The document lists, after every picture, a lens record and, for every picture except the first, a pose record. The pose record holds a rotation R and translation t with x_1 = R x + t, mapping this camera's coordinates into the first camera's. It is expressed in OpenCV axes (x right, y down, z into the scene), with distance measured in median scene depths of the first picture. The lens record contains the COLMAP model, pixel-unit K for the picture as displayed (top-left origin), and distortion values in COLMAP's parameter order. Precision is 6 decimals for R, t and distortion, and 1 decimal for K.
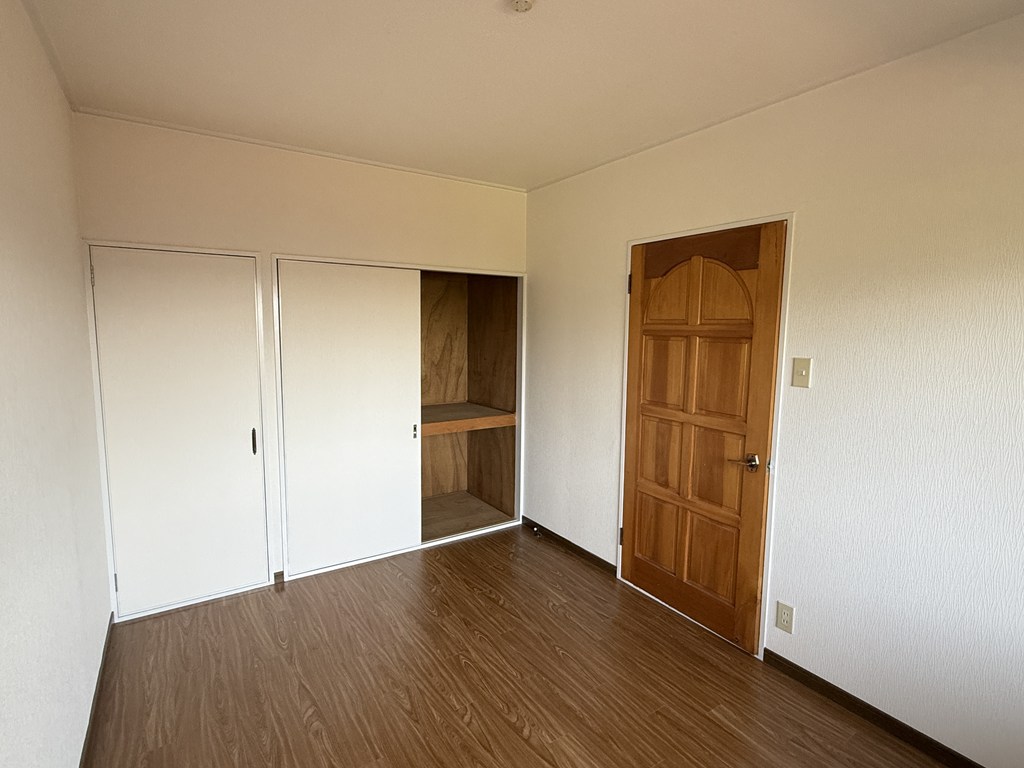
lens RADIAL K [[518.1, 0, 512.0], [0, 518.1, 384.0], [0, 0, 1]] dist [-0.003990, 0.000819]
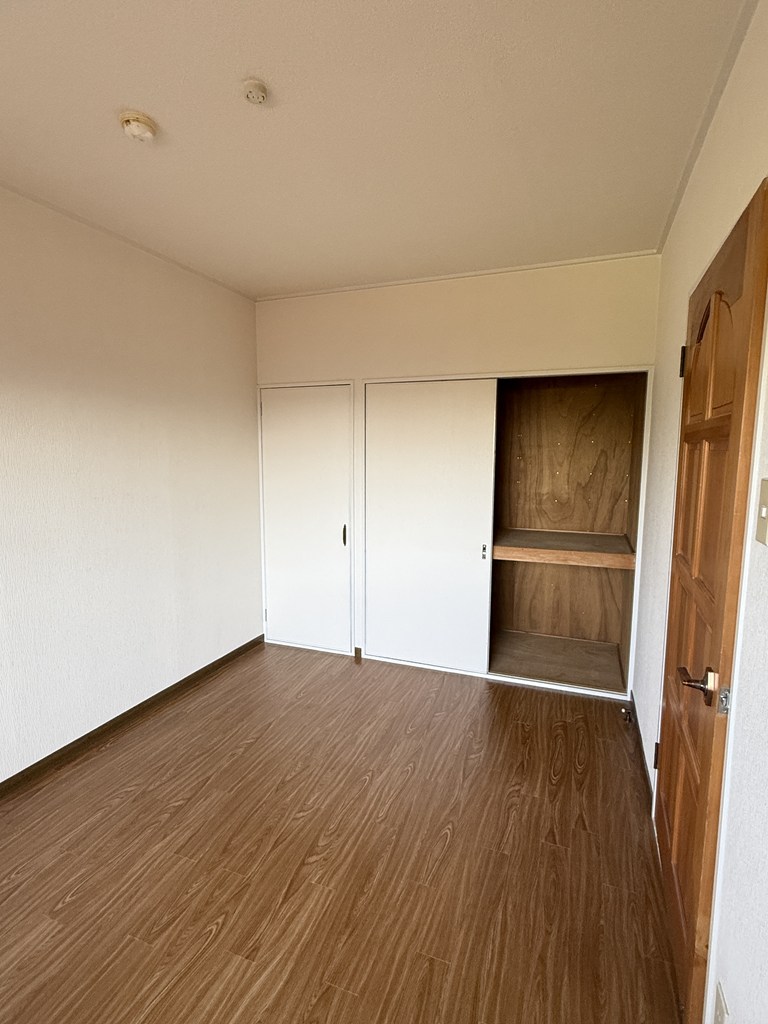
lens RADIAL K [[518.1, 0, 384.0], [0, 518.1, 512.0], [0, 0, 1]] dist [-0.003990, 0.000819]
pose [[0.574826, 0.090372, -0.813270, 0.539882], [-0.089274, 0.994876, 0.047452, -0.010384], [0.813391, 0.045327, 0.579948, 0.349285]]
